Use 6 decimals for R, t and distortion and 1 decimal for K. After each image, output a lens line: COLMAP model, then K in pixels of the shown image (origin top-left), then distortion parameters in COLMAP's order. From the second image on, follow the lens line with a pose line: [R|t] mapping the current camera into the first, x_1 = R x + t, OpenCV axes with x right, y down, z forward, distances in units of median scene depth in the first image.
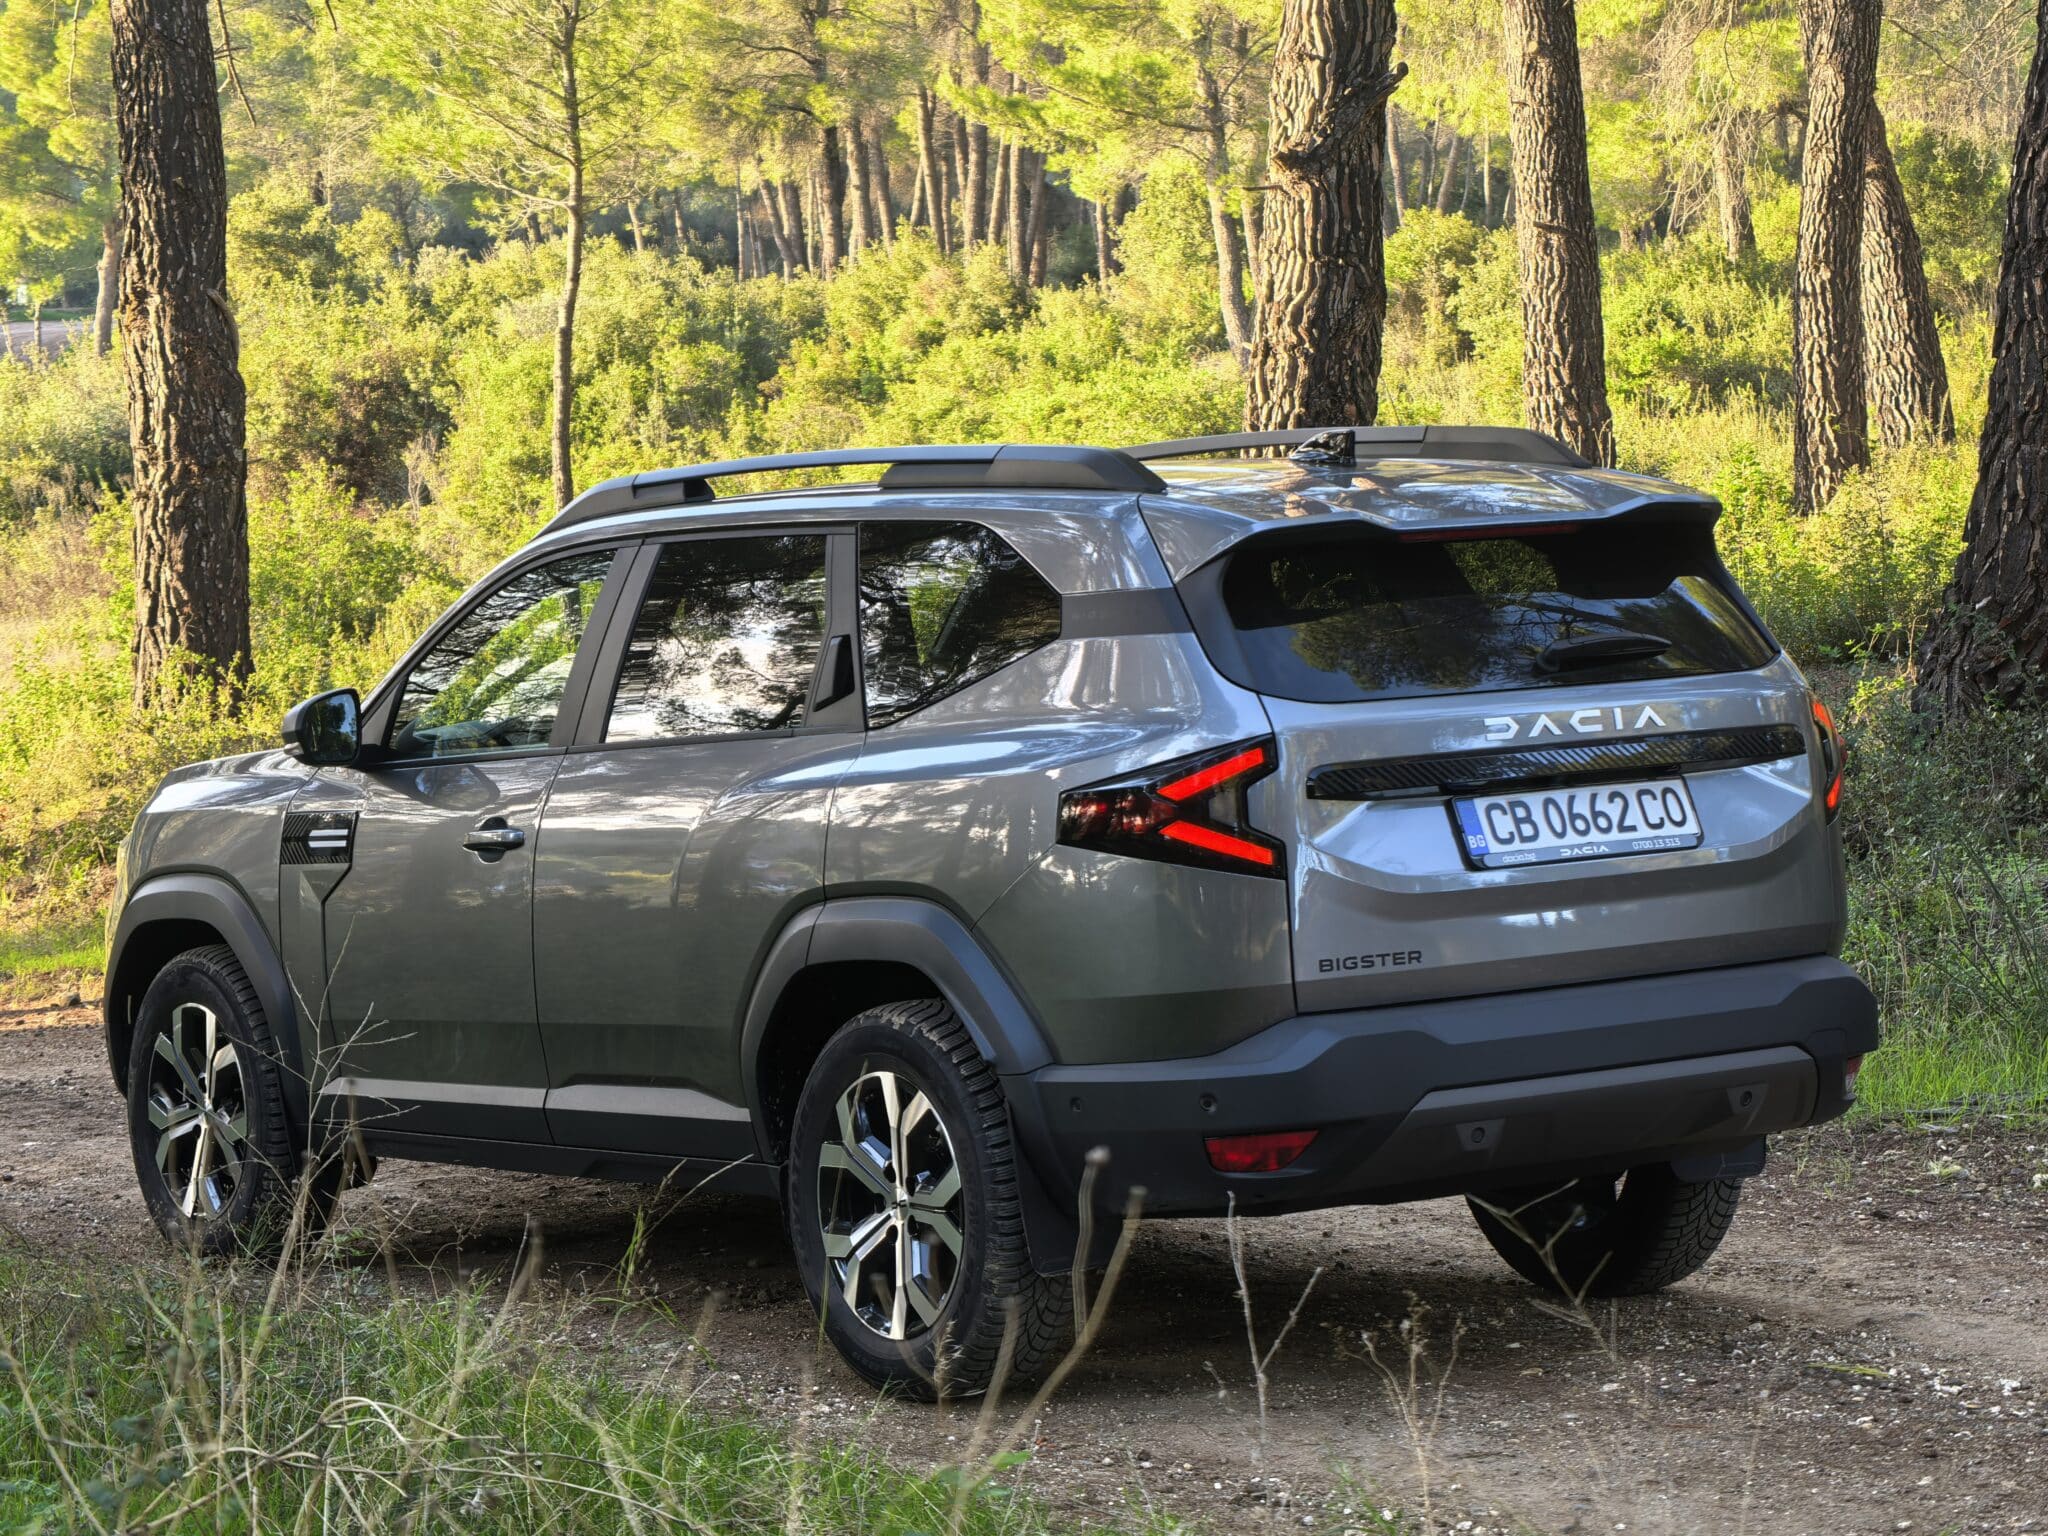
lens RADIAL K [[5406.8, 0, 1033.8], [0, 5406.8, 771.9], [0, 0, 1]] dist [0.350400, 0.000000]
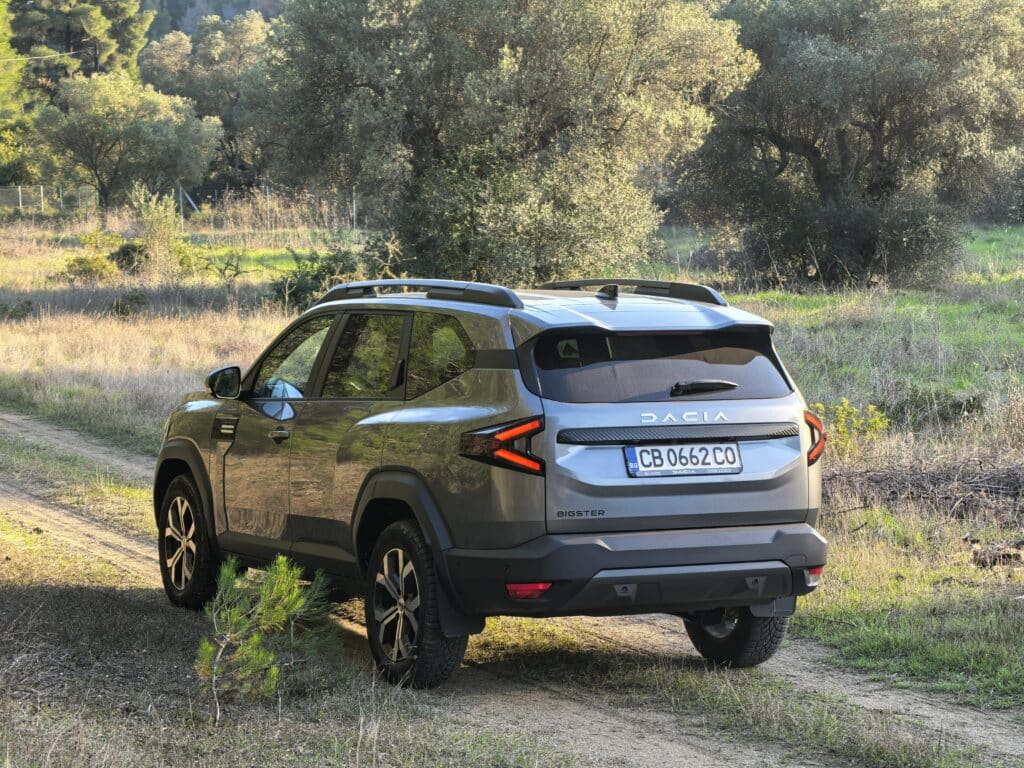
lens RADIAL K [[2703.4, 0, 510.3], [0, 2703.4, 442.8], [0, 0, 1]] dist [0.350400, 0.000000]
pose [[0.986867, 0.062892, -0.148789, 0.199205], [-0.059489, 0.997858, 0.027219, -0.025275], [0.150183, -0.018010, 0.988494, -0.165739]]
